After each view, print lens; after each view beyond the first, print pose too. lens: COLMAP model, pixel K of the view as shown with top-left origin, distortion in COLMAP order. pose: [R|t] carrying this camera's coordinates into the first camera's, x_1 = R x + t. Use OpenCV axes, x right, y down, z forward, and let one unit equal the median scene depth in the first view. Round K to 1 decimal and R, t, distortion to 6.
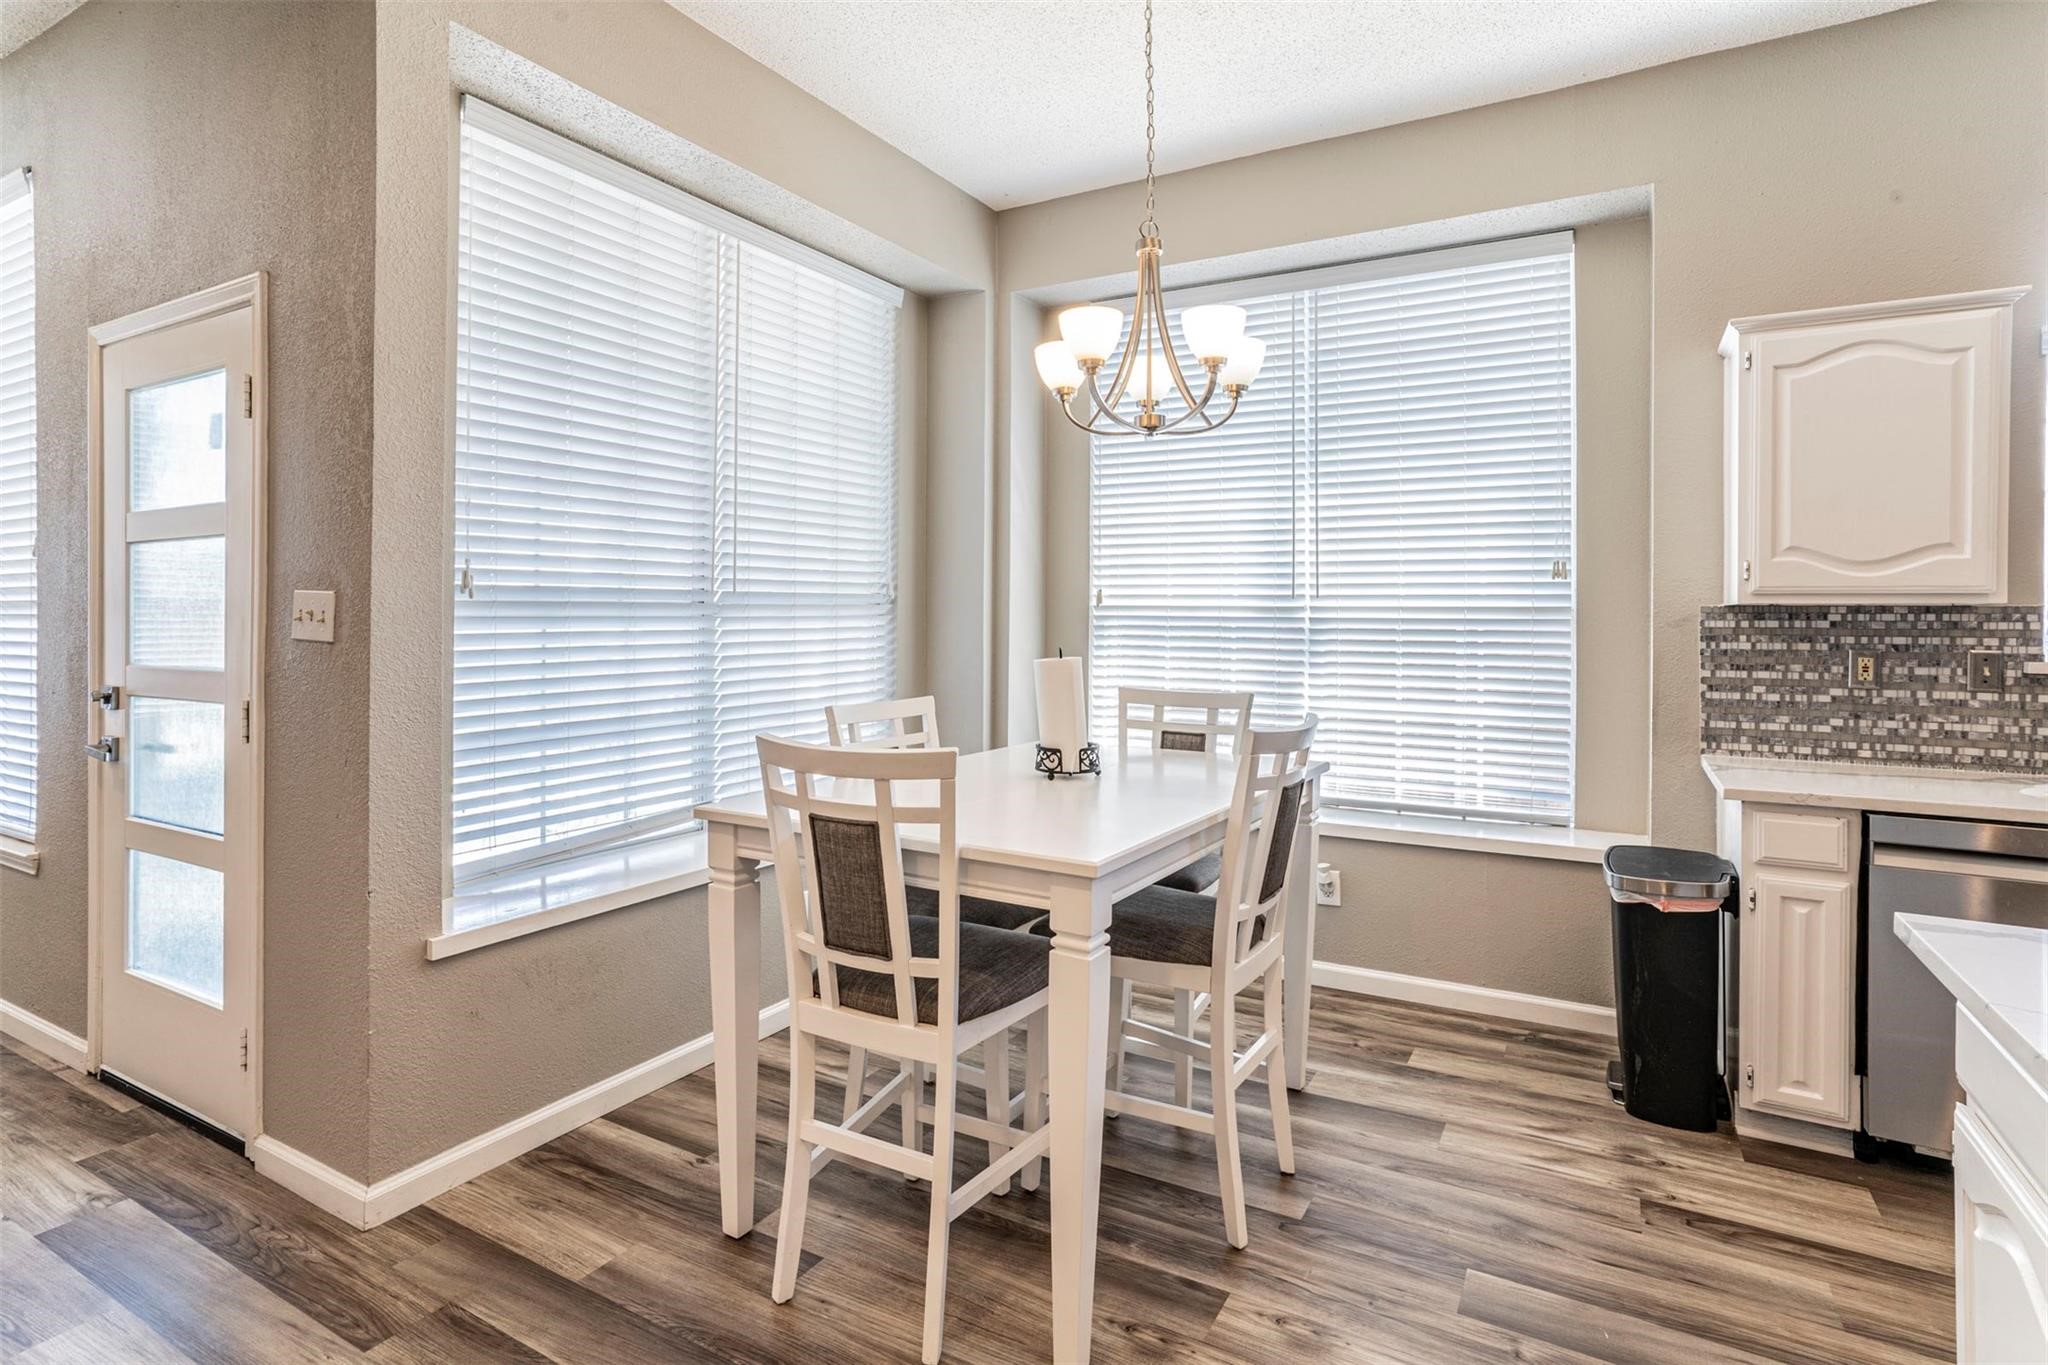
lens RADIAL K [[994.8, 0, 1176.4], [0, 994.8, 620.6], [0, 0, 1]] dist [-0.000742, 0.000425]
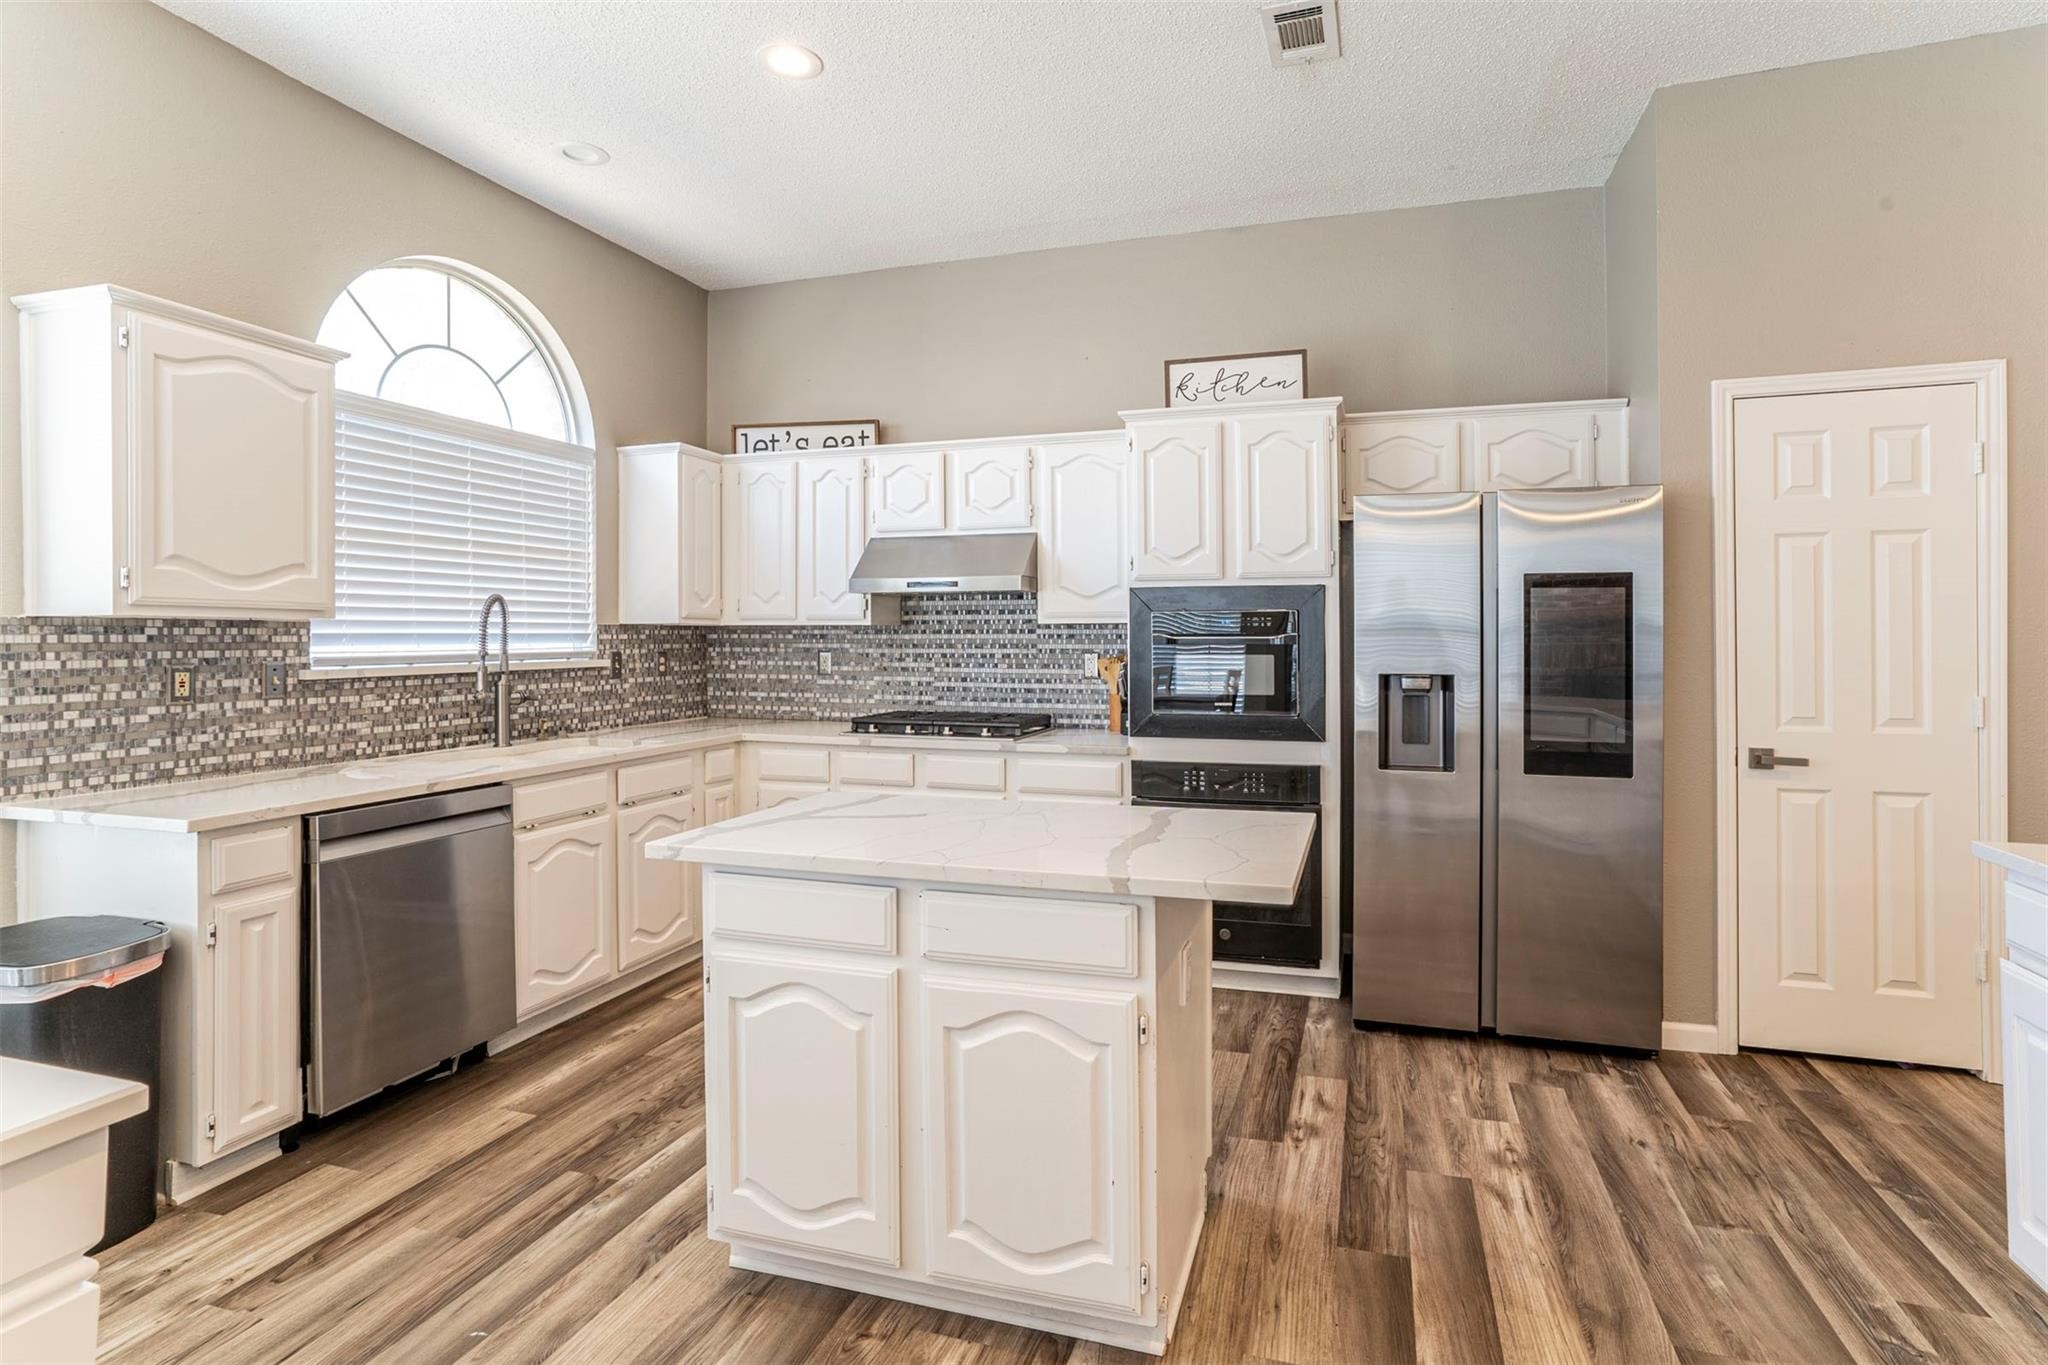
lens RADIAL K [[1099.5, 0, 879.0], [0, 1099.5, 637.6], [0, 0, 1]] dist [0.000265, 0.001056]
pose [[-0.079877, -0.005333, 0.996790, -0.436067], [0.000752, 0.999985, 0.005411, -0.002198], [-0.996804, 0.001181, -0.079872, 0.407656]]
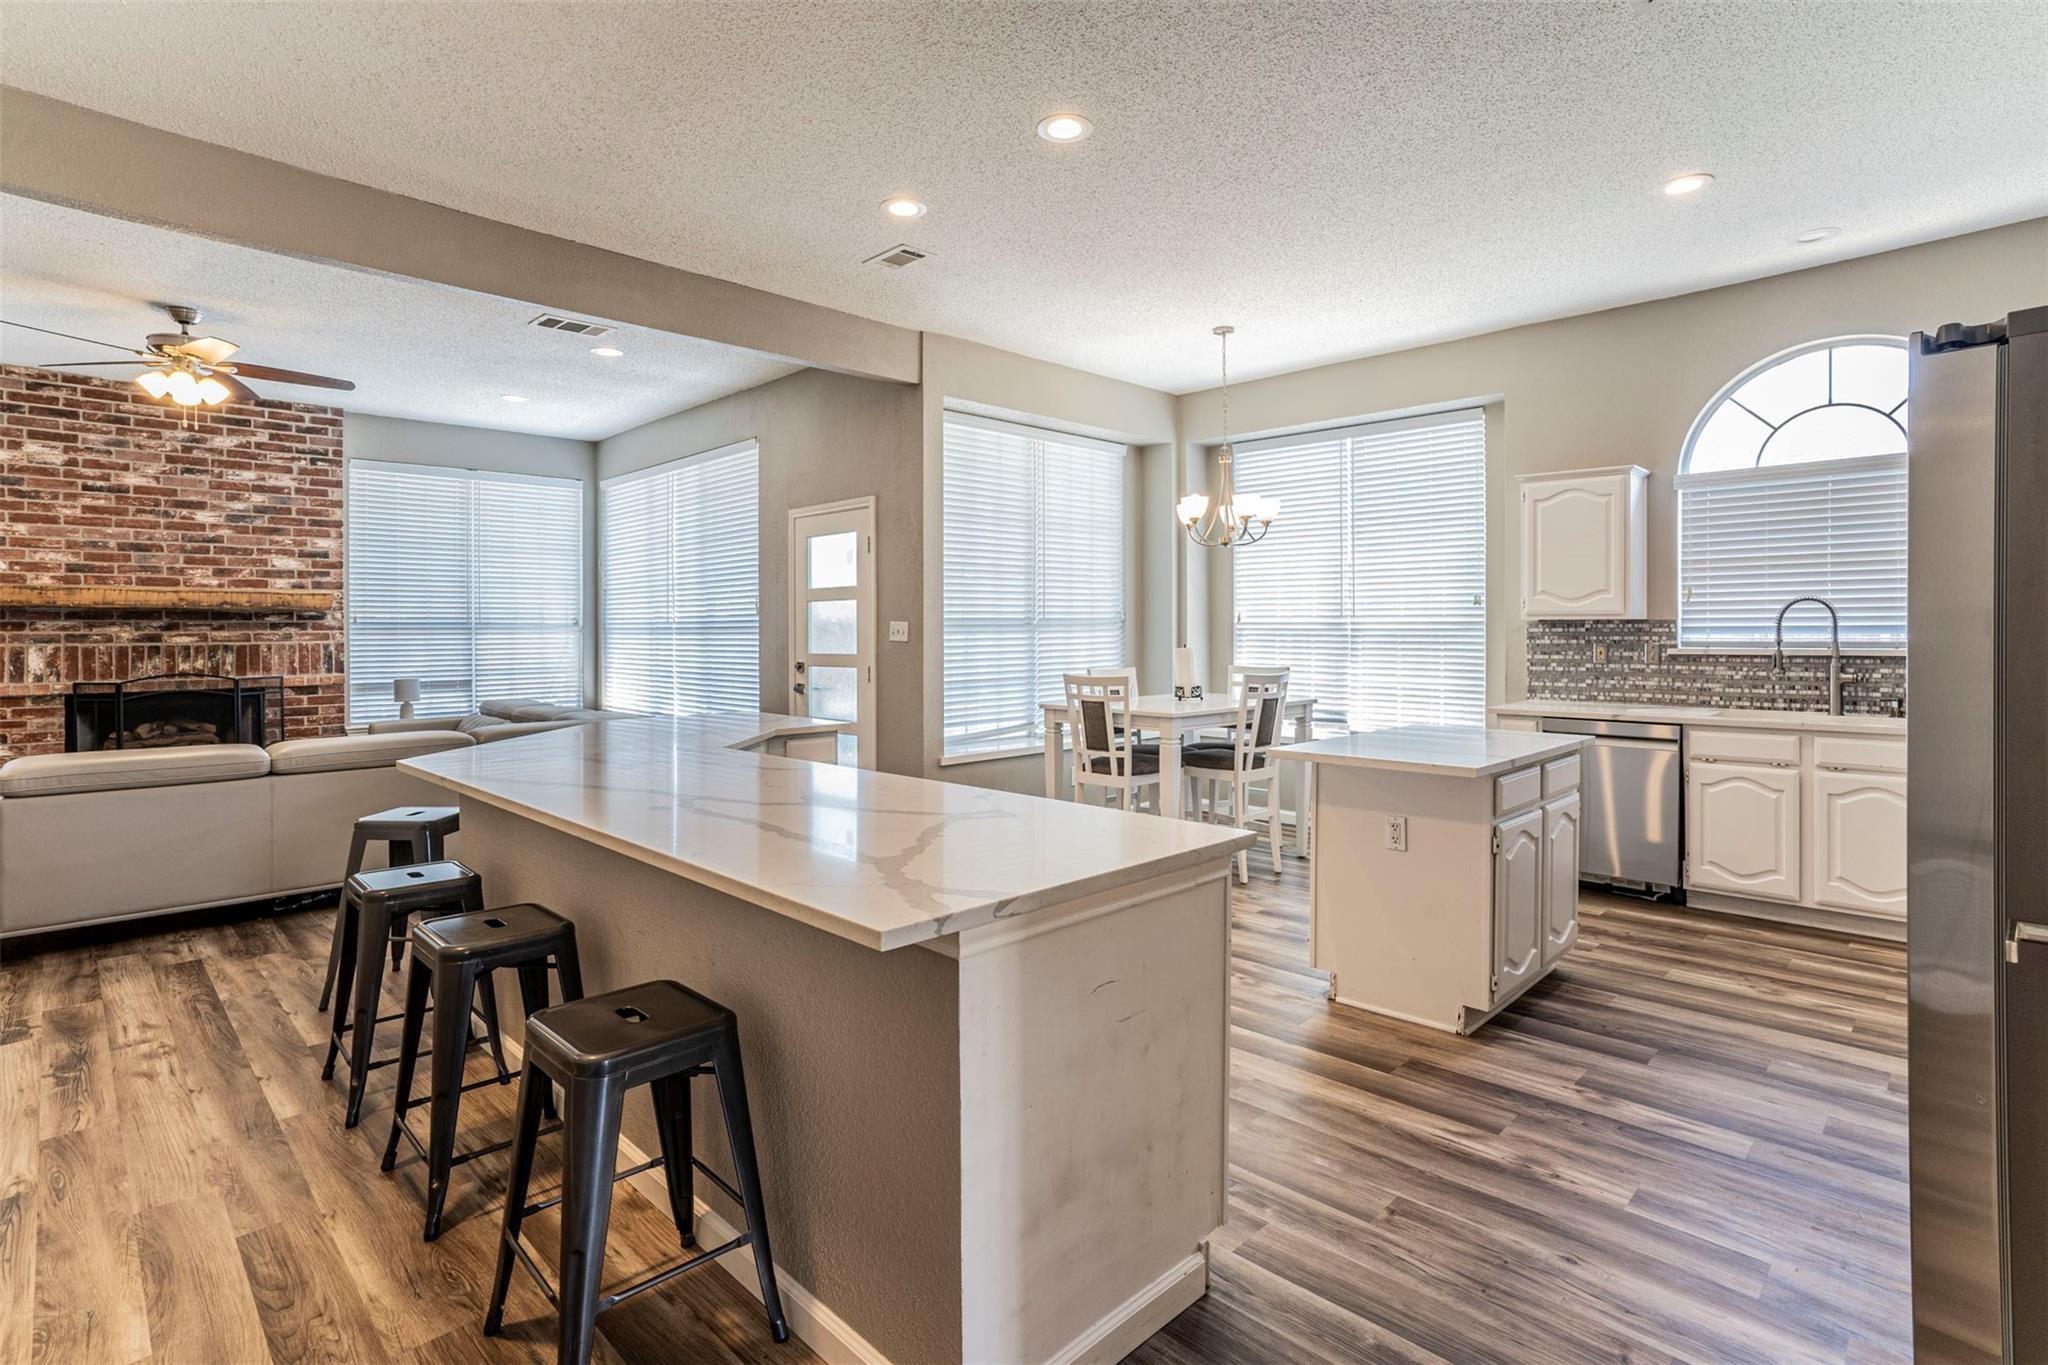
lens RADIAL K [[1009.7, 0, 1025.5], [0, 1009.7, 634.4], [0, 0, 1]] dist [-0.041131, 0.029794]
pose [[0.919976, -0.007241, -0.391907, 0.431410], [0.008386, 0.999964, 0.001209, 0.001040], [0.391884, -0.004398, 0.920004, -1.200772]]
